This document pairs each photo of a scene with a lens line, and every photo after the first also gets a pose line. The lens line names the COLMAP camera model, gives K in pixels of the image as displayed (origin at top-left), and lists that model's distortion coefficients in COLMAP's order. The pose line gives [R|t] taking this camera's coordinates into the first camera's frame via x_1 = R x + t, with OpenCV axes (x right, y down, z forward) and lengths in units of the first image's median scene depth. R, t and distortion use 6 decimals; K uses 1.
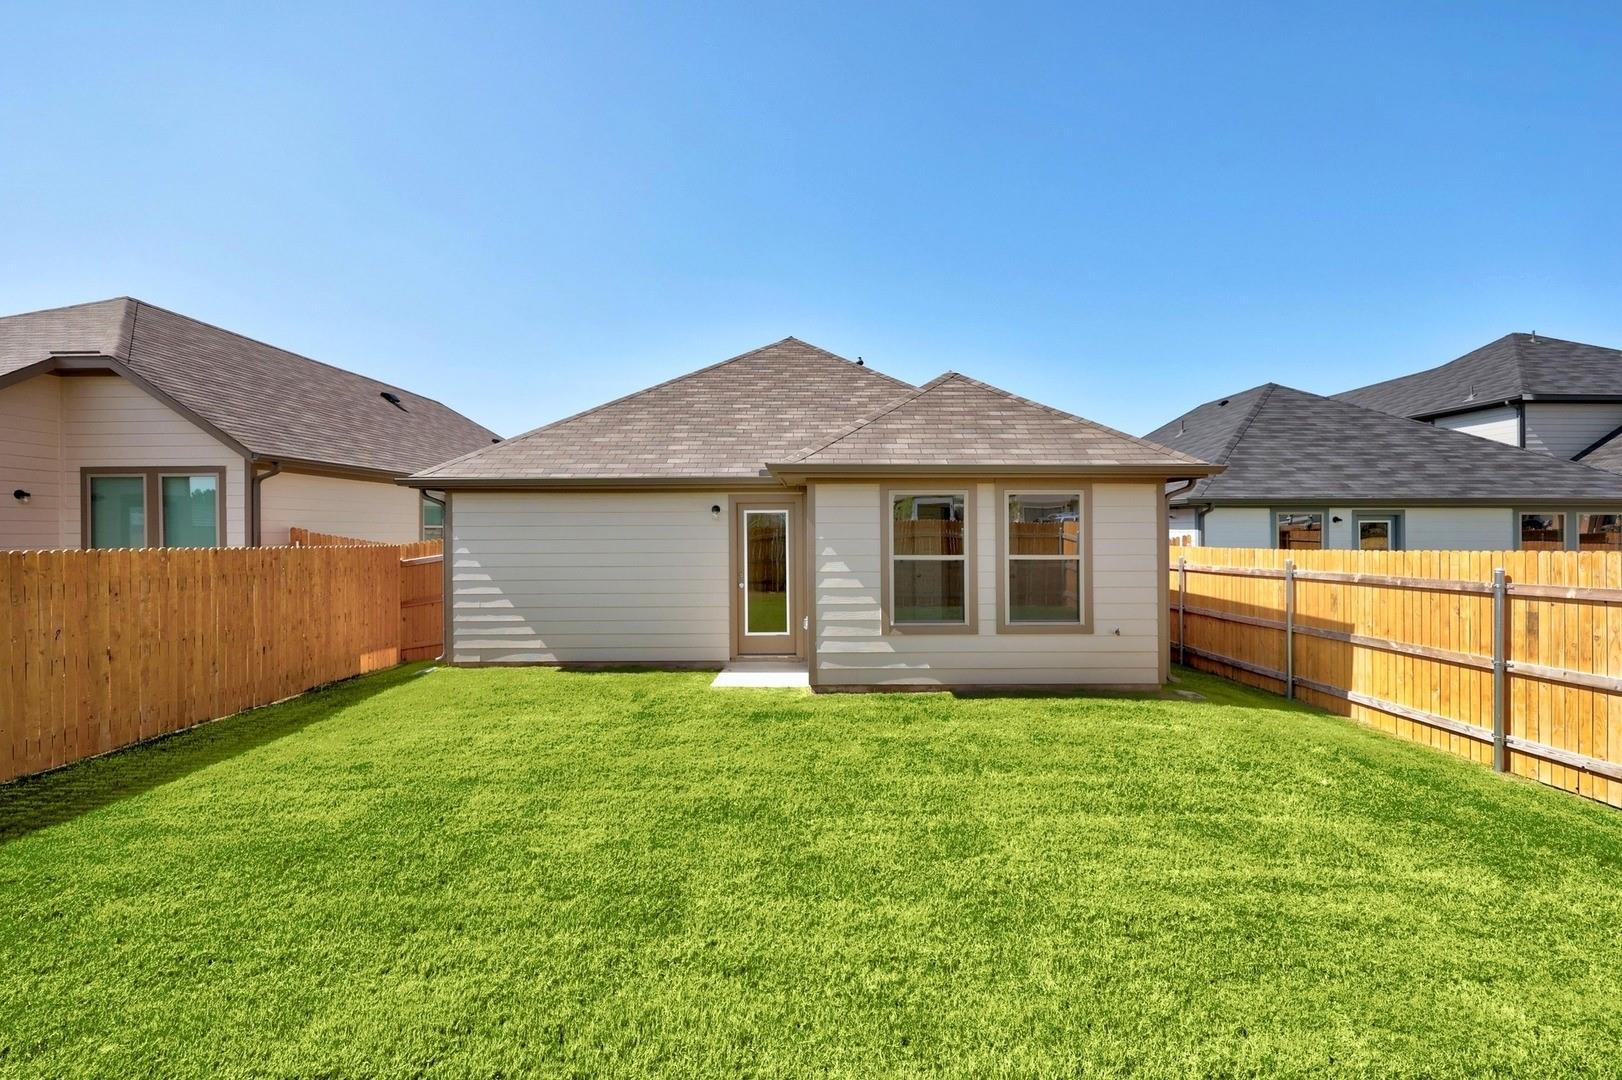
lens RADIAL K [[648.4, 0, 807.8], [0, 648.4, 542.1], [0, 0, 1]] dist [-0.004039, -0.000073]
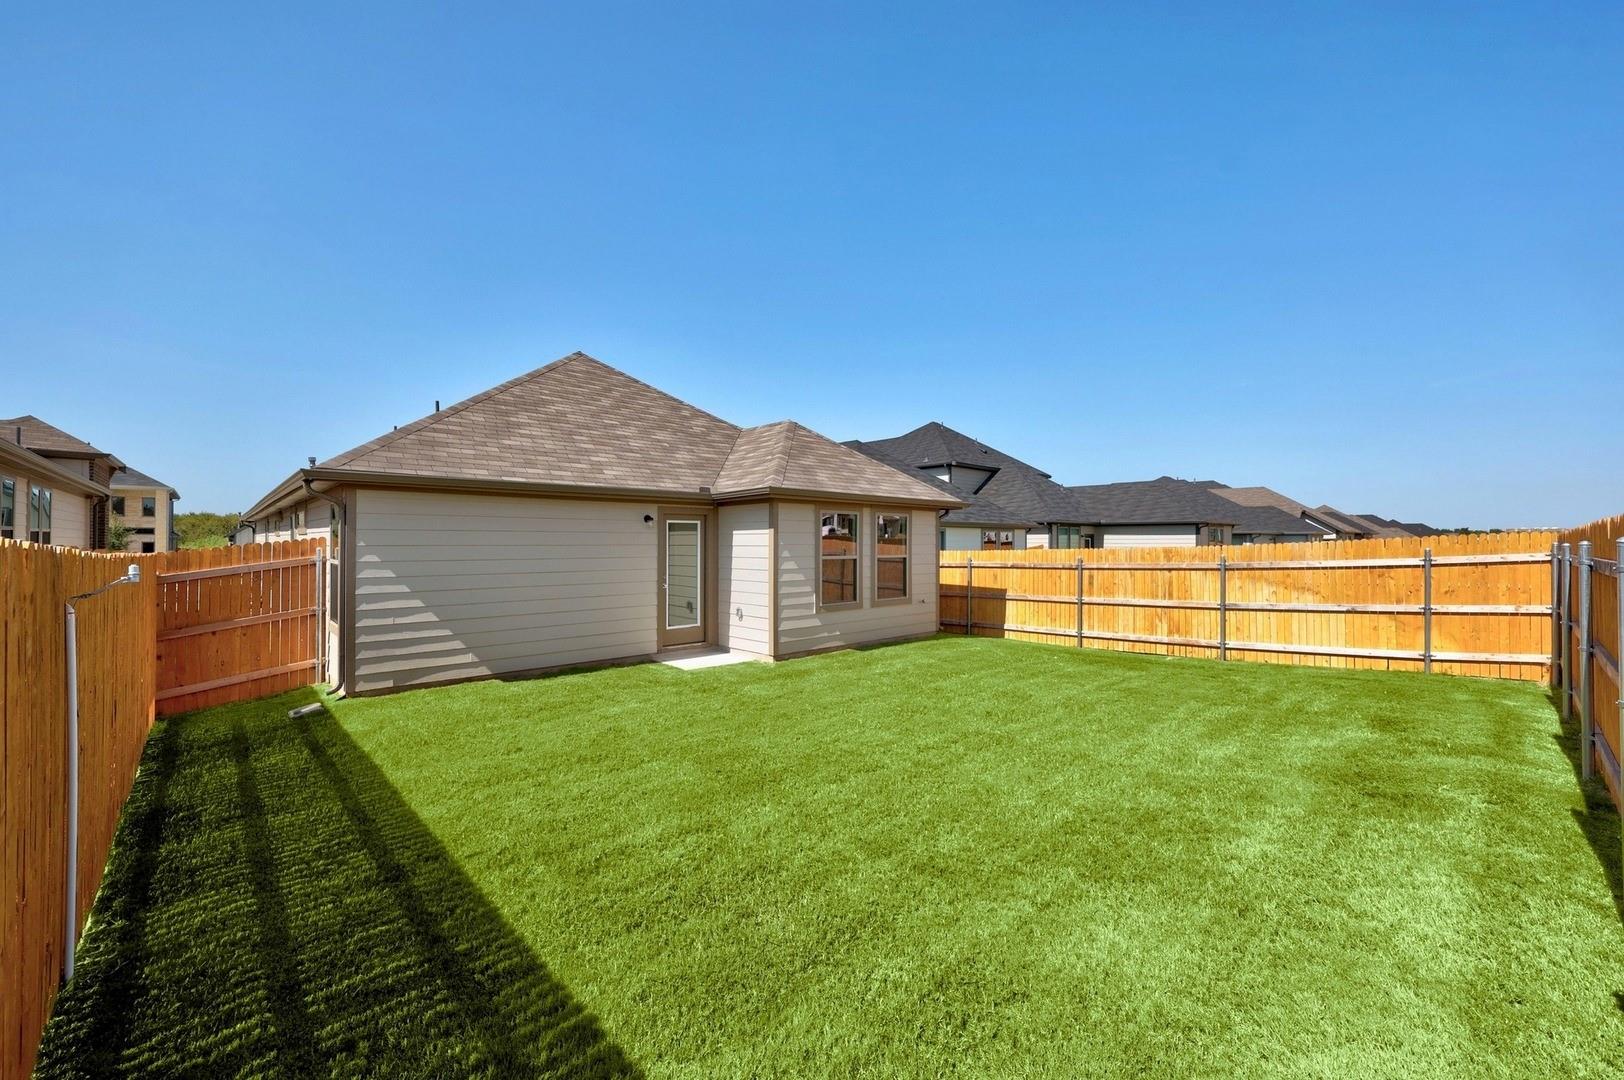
lens RADIAL K [[649.2, 0, 817.1], [0, 649.2, 540.4], [0, 0, 1]] dist [-0.004039, -0.000073]
pose [[0.731472, 0.004911, 0.681854, -0.835123], [0.006908, 0.999869, -0.014612, 0.007167], [-0.681836, 0.015399, 0.731343, -0.025789]]
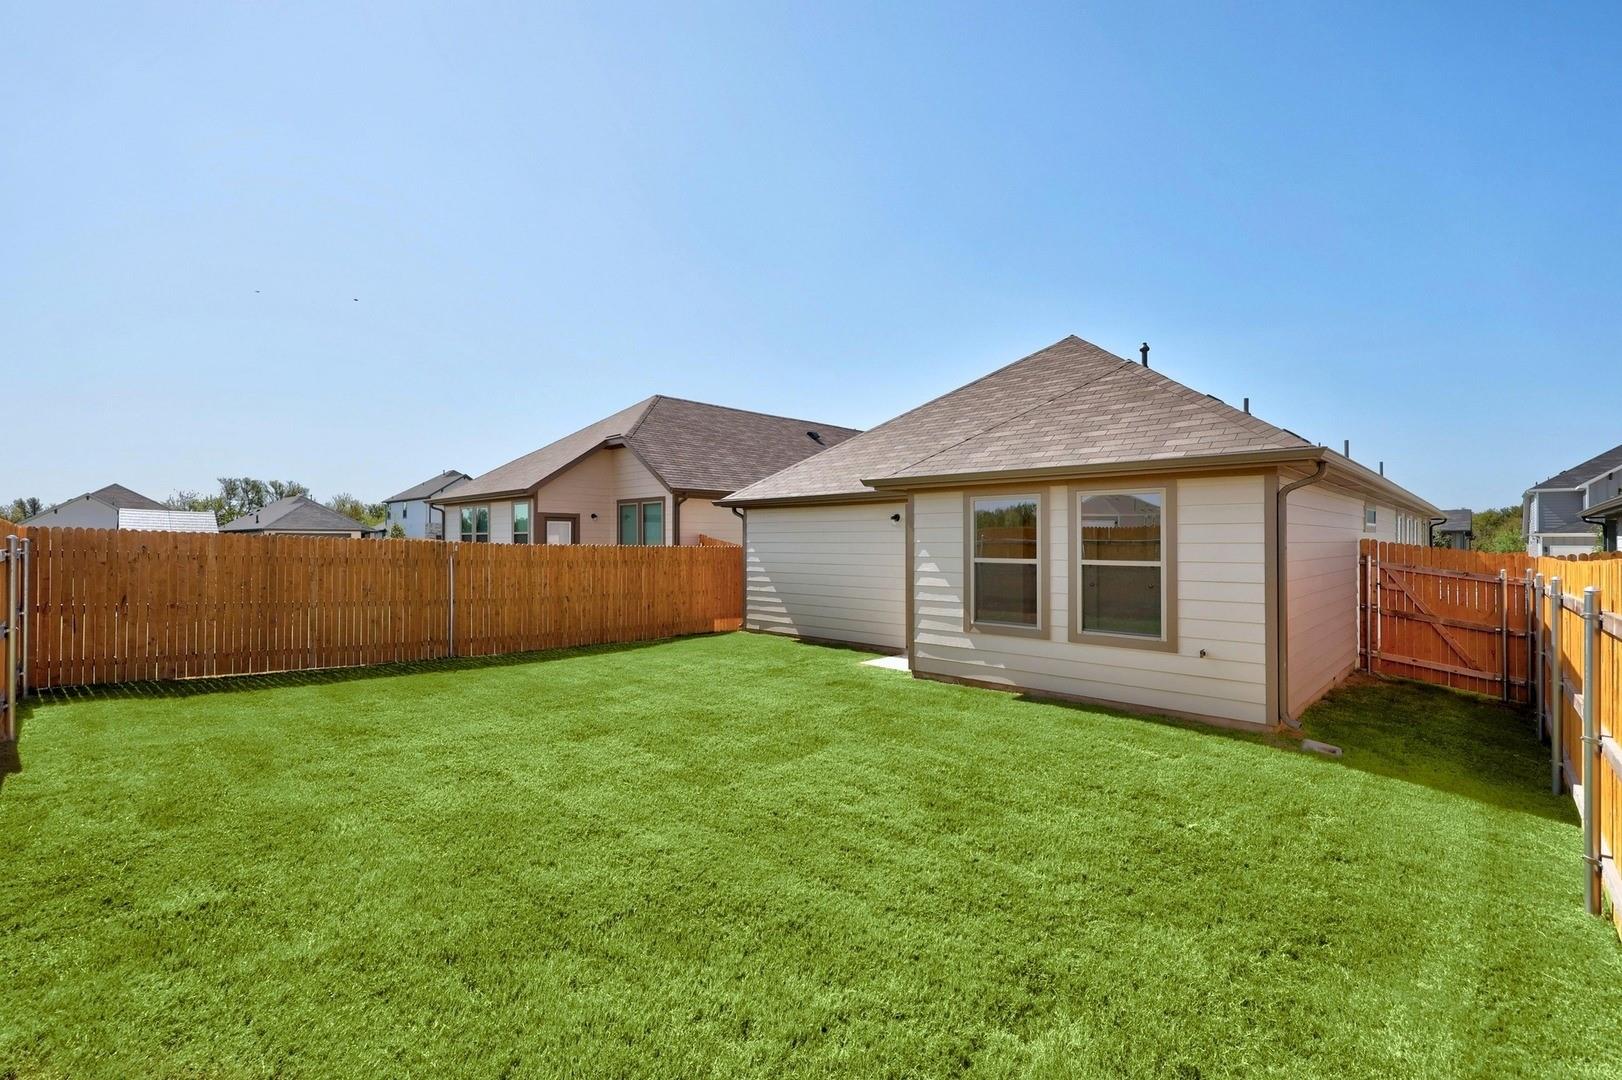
lens RADIAL K [[700.3, 0, 806.8], [0, 700.3, 537.4], [0, 0, 1]] dist [-0.003310, -0.000406]
pose [[0.717205, 0.000222, -0.696862, 0.735191], [-0.013104, 0.999827, -0.013169, 0.005676], [0.696739, 0.018577, 0.717084, -0.016759]]
